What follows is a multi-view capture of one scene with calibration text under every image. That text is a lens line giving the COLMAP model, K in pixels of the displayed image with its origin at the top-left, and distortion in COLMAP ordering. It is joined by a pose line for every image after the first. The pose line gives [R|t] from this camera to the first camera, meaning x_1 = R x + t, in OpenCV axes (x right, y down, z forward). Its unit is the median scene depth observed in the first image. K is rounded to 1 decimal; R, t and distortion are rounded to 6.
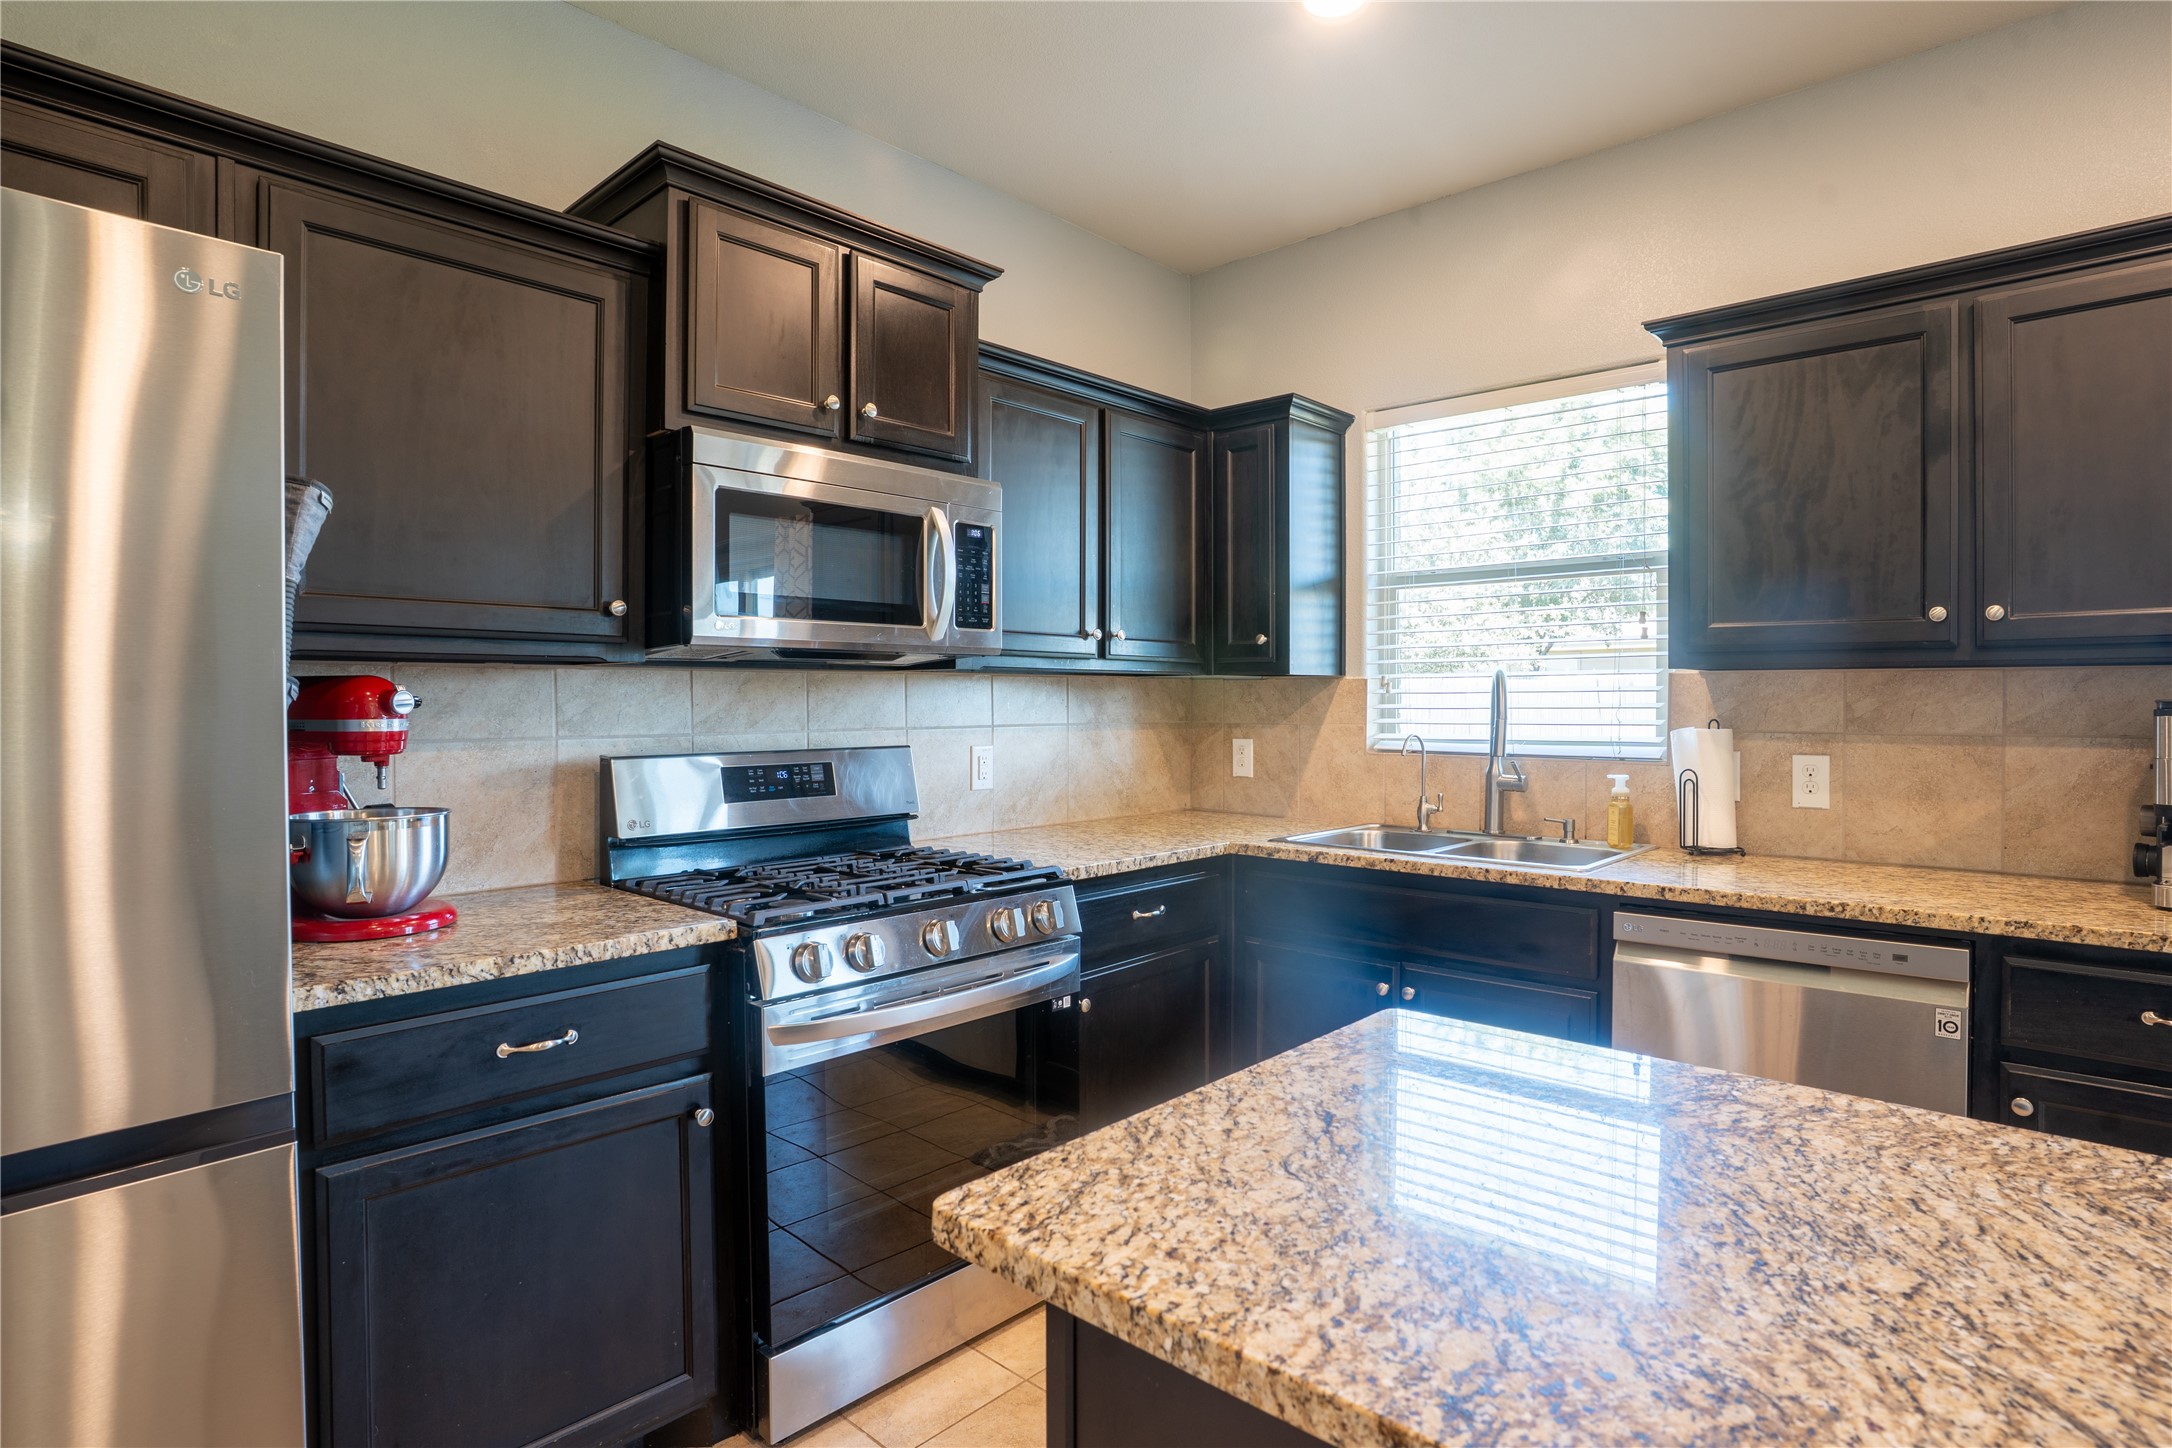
lens RADIAL K [[1122.1, 0, 1119.0], [0, 1122.1, 708.0], [0, 0, 1]] dist [-0.080945, 0.042257]
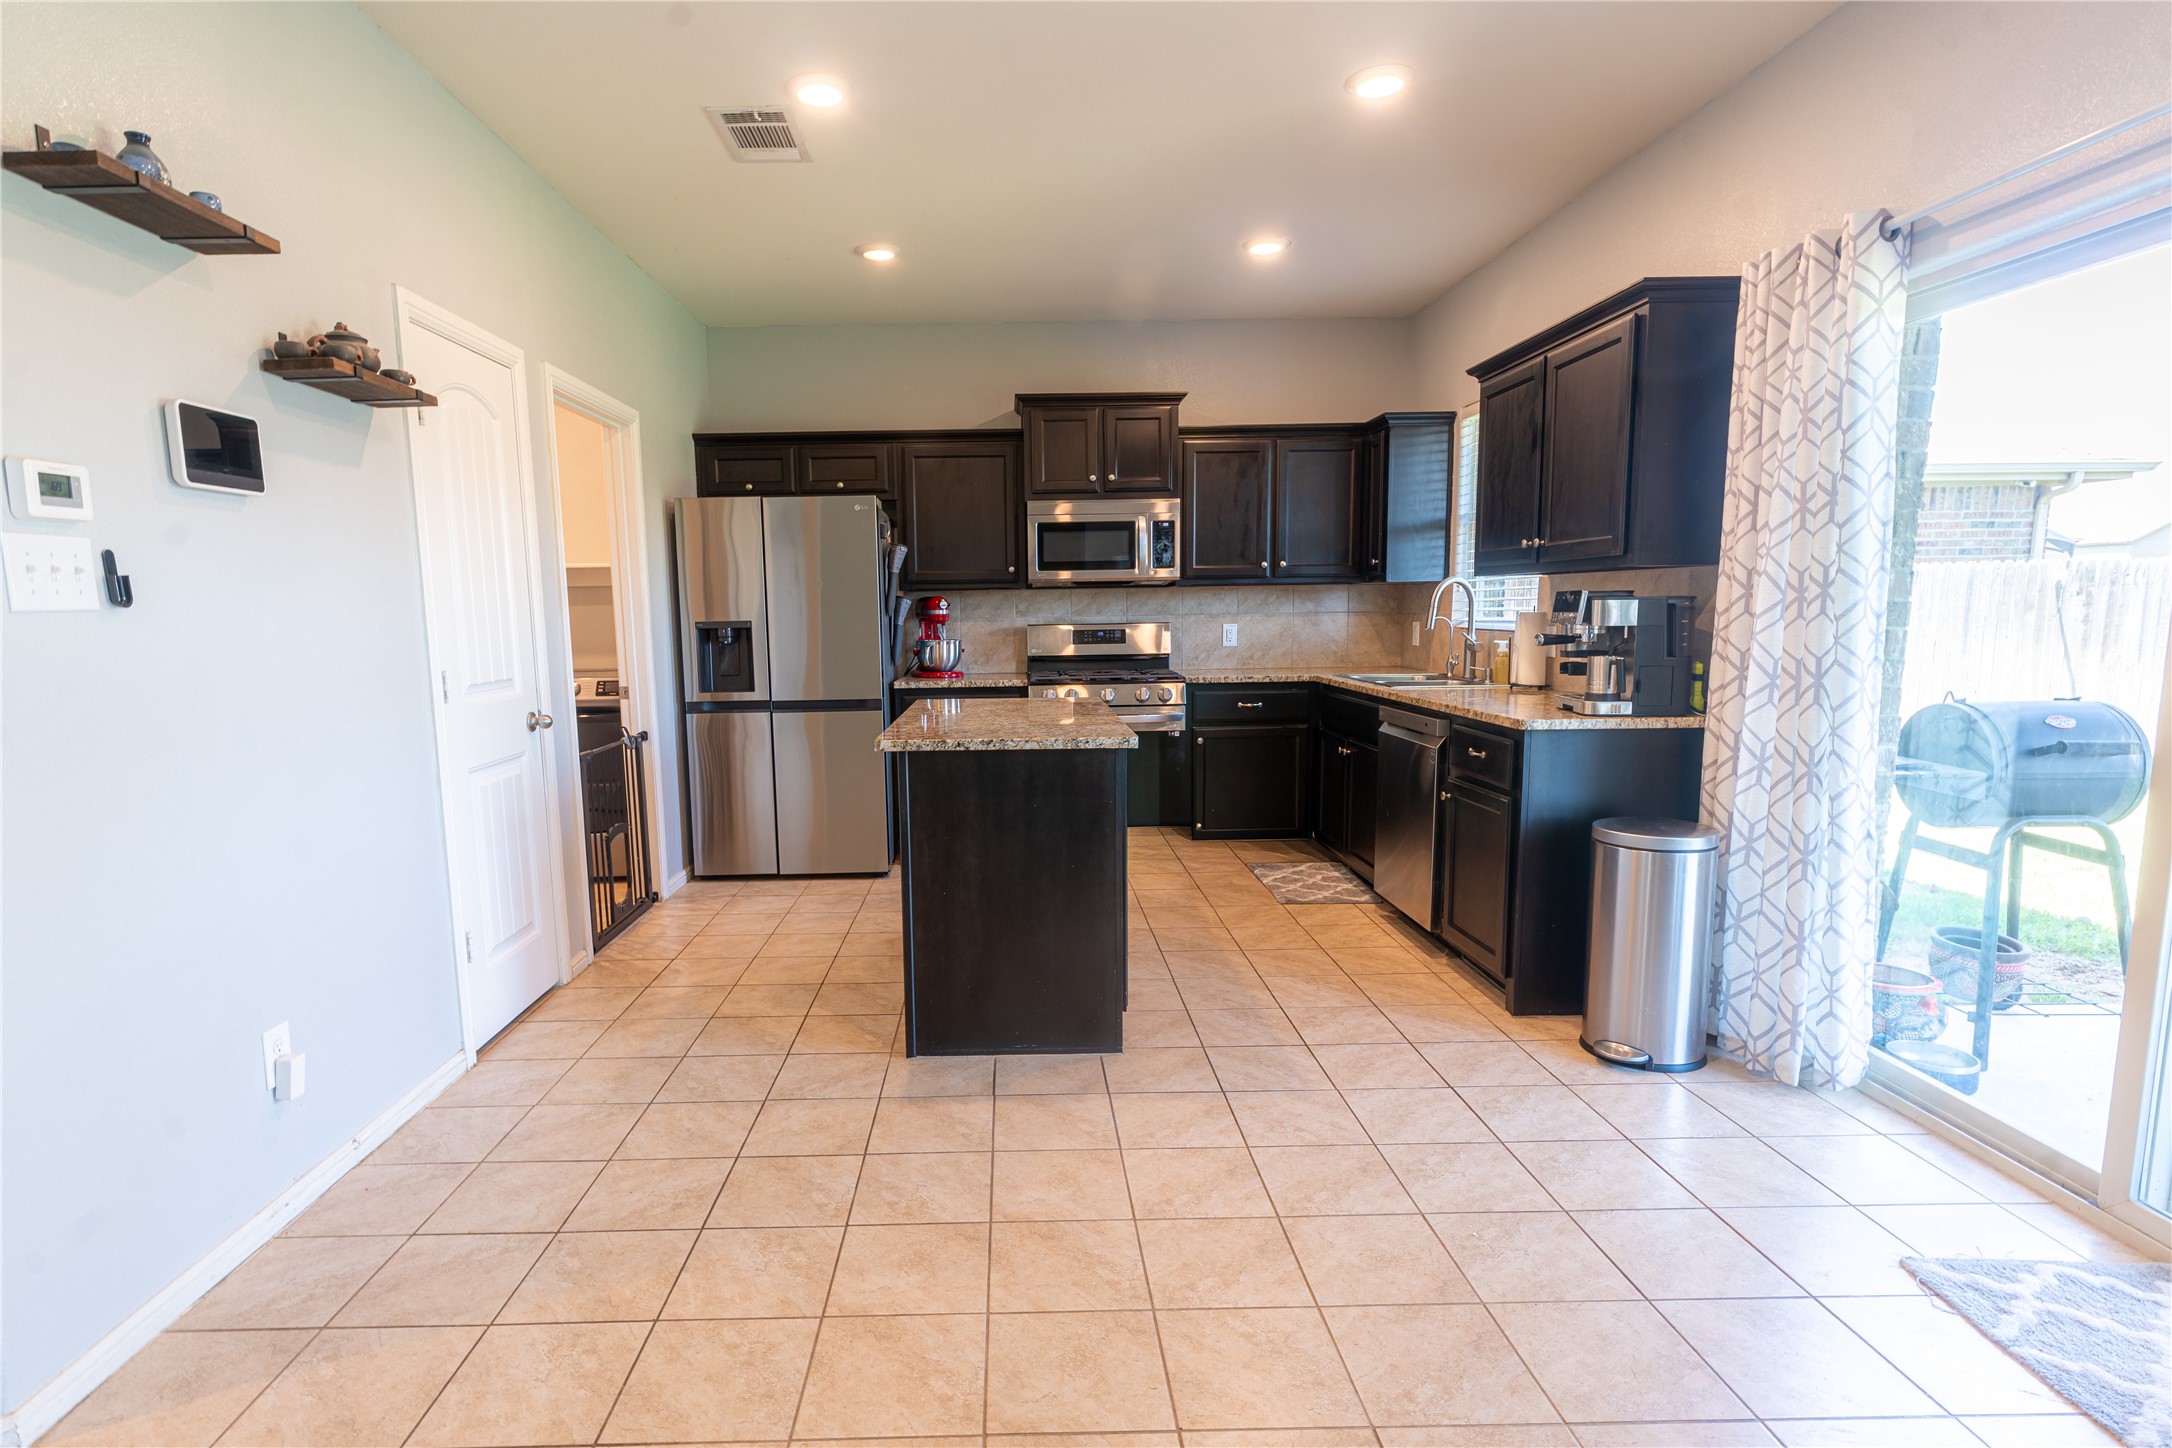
lens RADIAL K [[1100.5, 0, 1012.7], [0, 1100.5, 749.8], [0, 0, 1]] dist [-0.001606, 0.000162]
pose [[0.668861, 0.085423, -0.738463, 1.347862], [0.009477, 0.992315, 0.123371, 0.014716], [0.743327, -0.089517, 0.662911, -0.721317]]
